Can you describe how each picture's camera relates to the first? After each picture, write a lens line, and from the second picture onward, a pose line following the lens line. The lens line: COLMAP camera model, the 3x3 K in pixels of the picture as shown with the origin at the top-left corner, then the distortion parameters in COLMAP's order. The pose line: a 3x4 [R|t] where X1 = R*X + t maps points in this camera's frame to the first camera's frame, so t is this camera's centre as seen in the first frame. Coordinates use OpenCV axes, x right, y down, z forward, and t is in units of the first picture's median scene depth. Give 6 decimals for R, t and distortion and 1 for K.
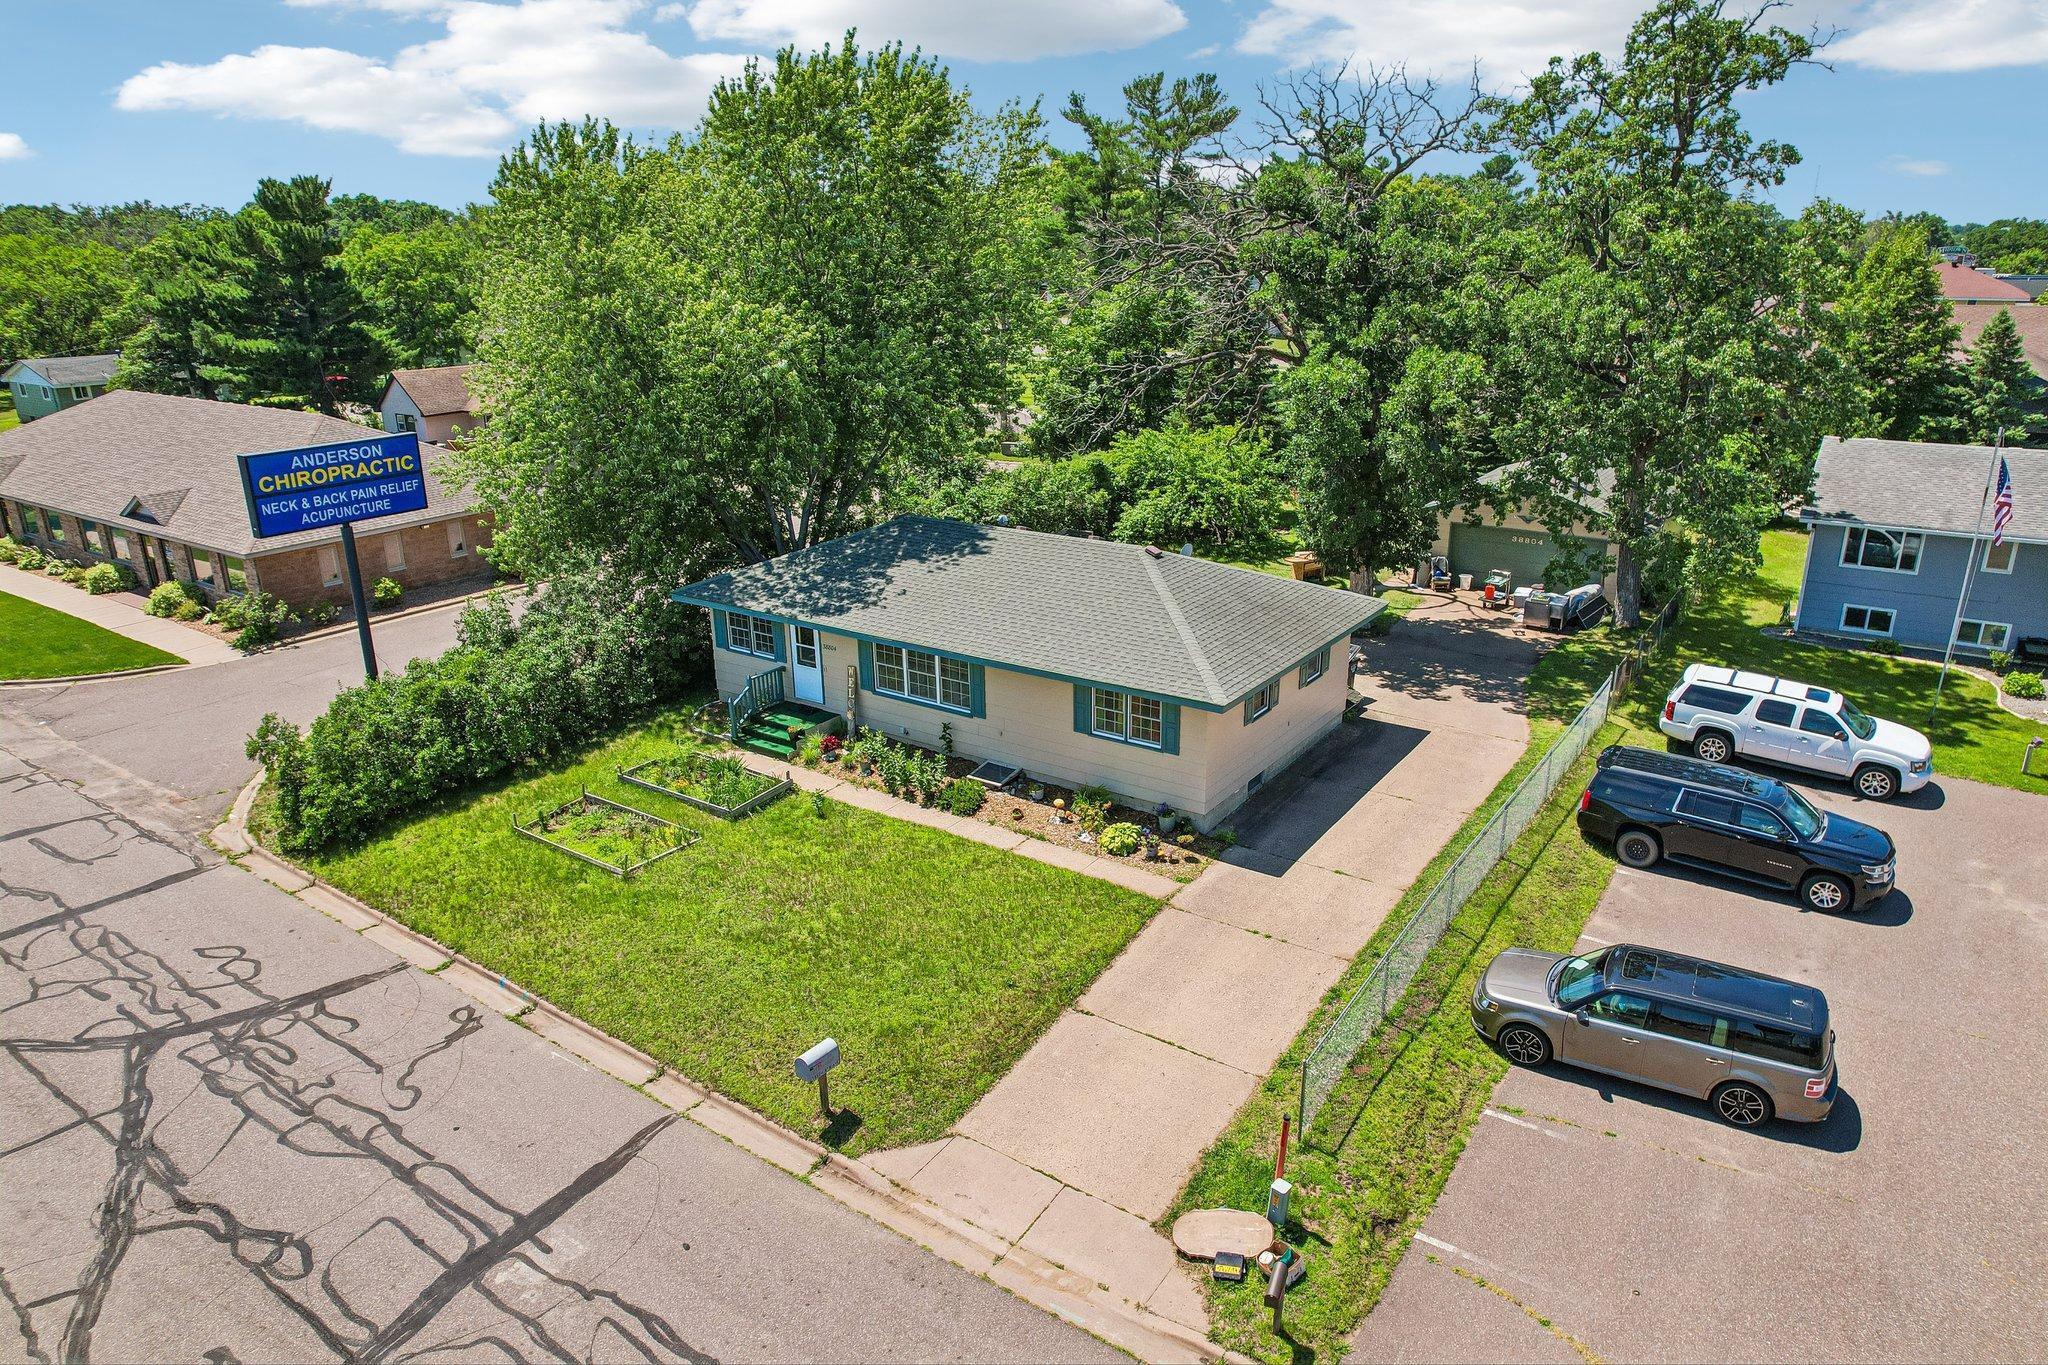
lens RADIAL K [[1310.1, 0, 1035.2], [0, 1310.1, 668.7], [0, 0, 1]] dist [-0.064445, 0.044332]
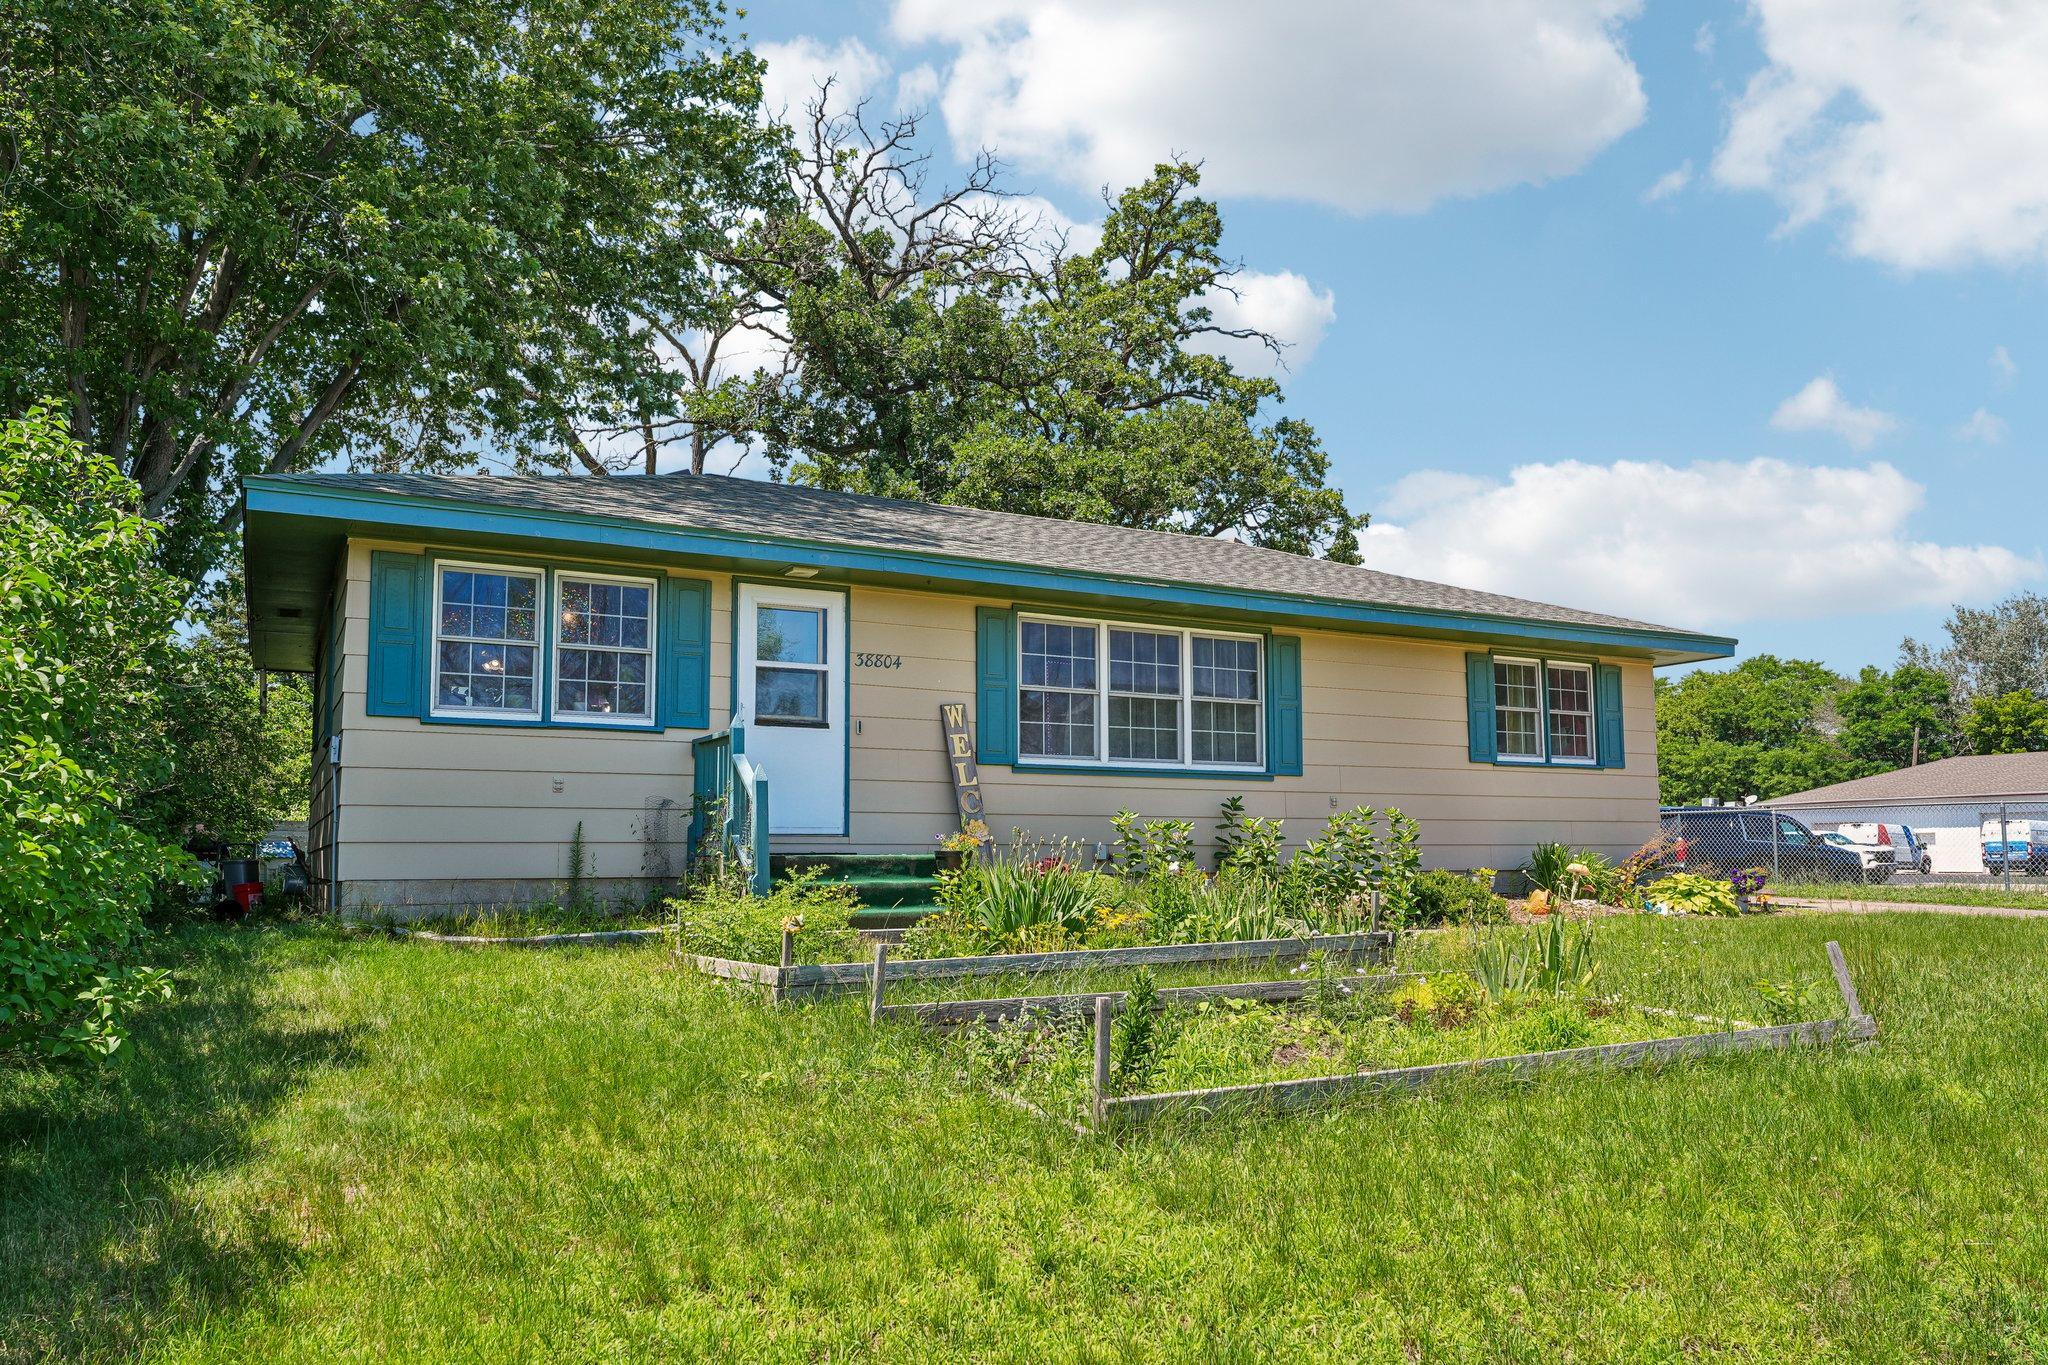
lens RADIAL K [[1377.2, 0, 1000.3], [0, 1377.2, 738.8], [0, 0, 1]] dist [-0.003233, 0.002058]
pose [[0.460506, 0.088248, 0.883259, -0.499692], [0.280175, 0.929730, -0.238966, 0.109211], [-0.842281, 0.357512, 0.403421, 0.869711]]
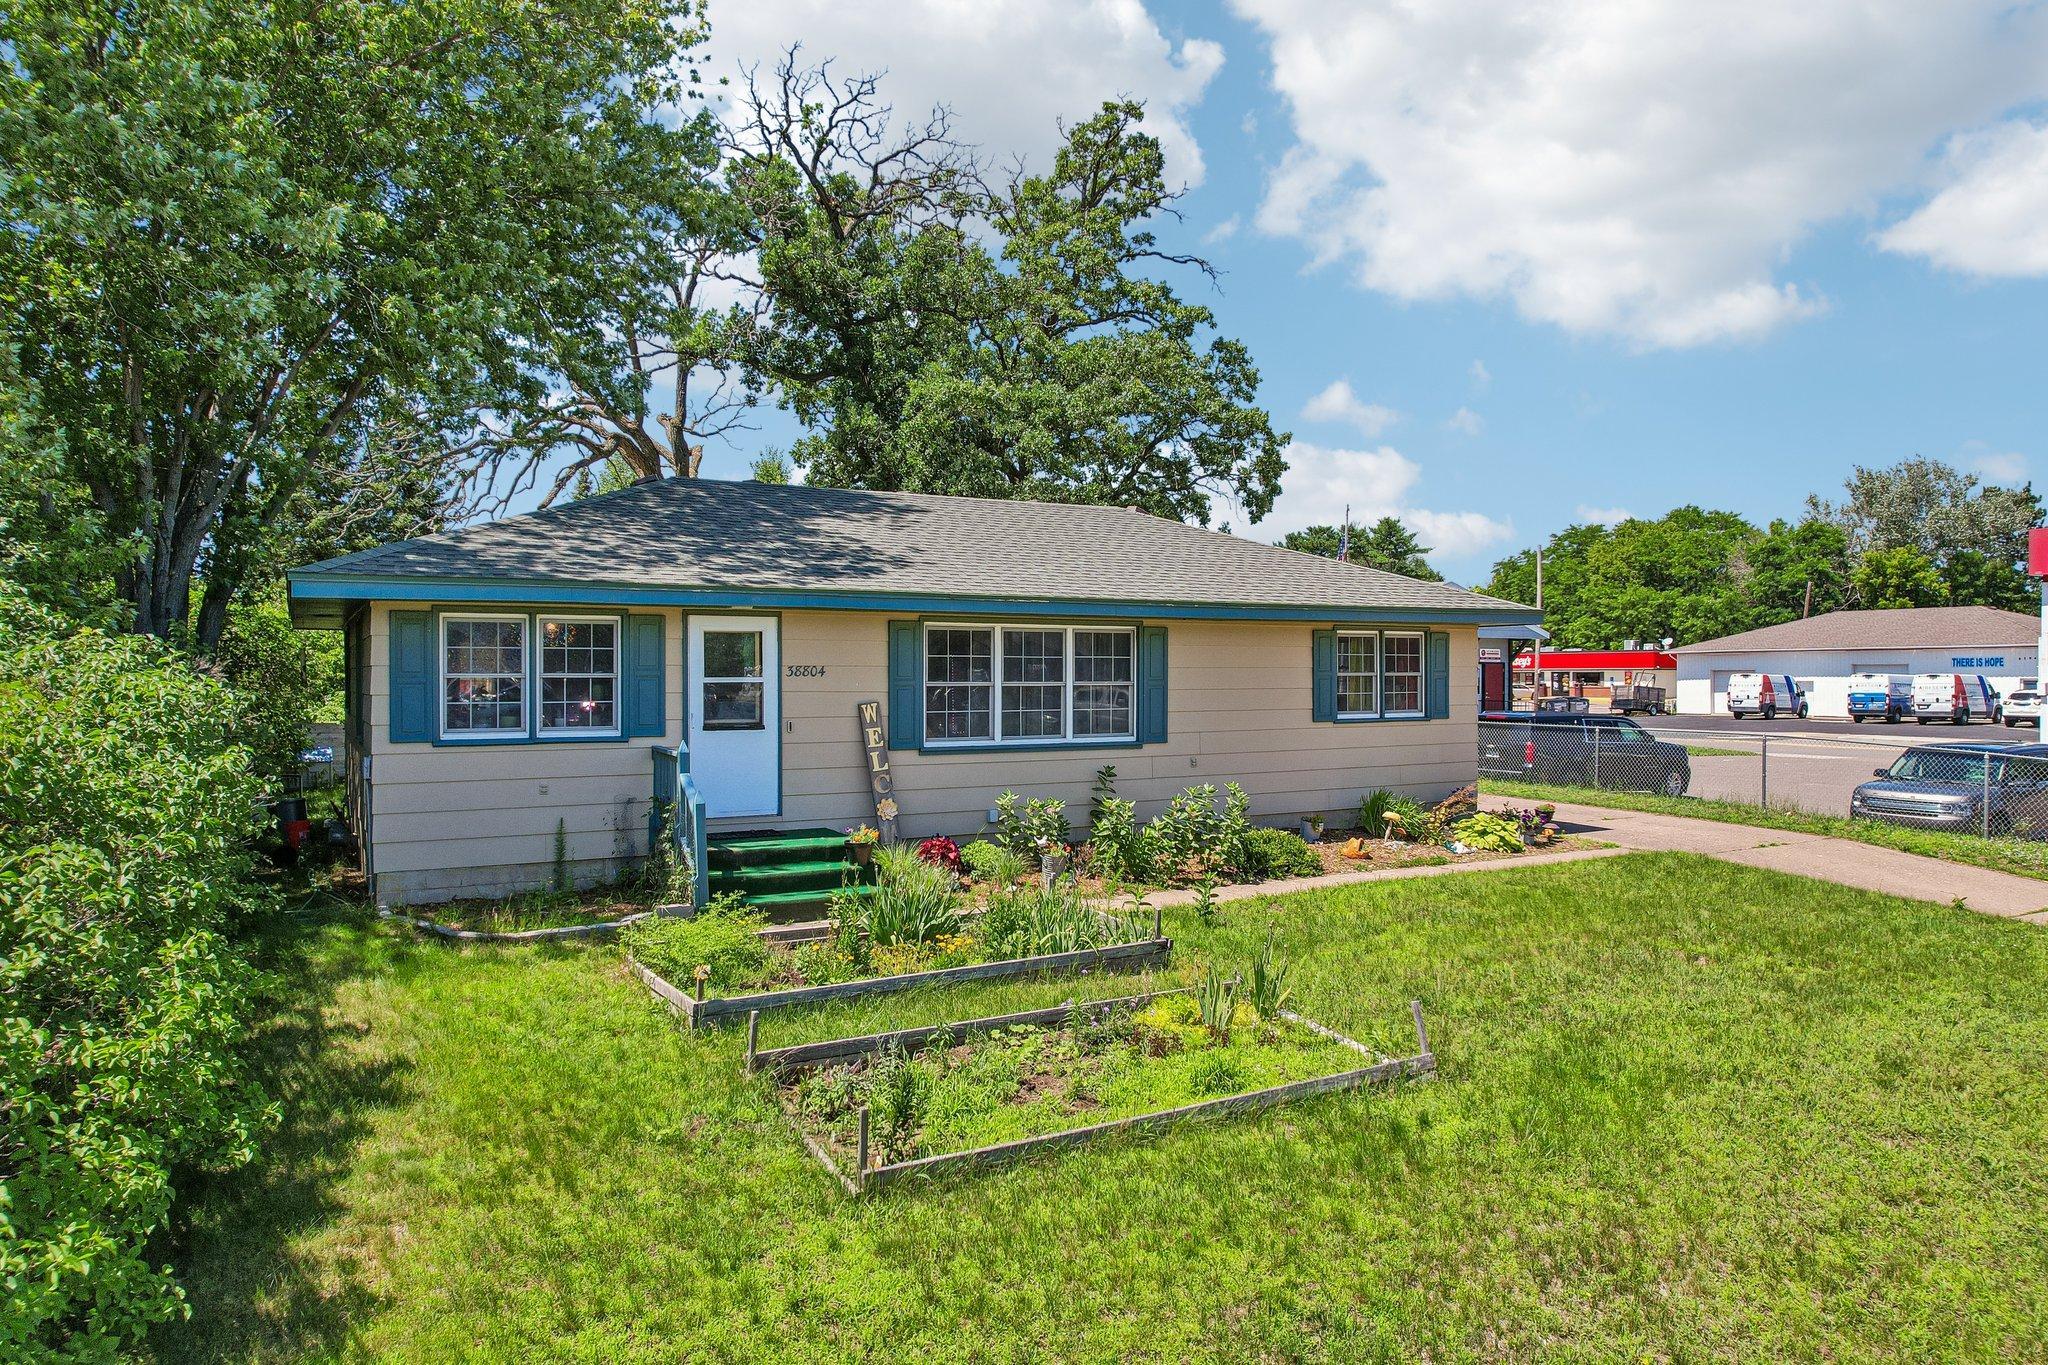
lens RADIAL K [[1310.1, 0, 1032.0], [0, 1310.1, 678.9], [0, 0, 1]] dist [-0.064445, 0.044332]
pose [[0.434746, 0.009823, 0.900500, -0.547417], [0.282413, 0.948012, -0.146685, 0.076109], [-0.855125, 0.318083, 0.409370, 0.795443]]
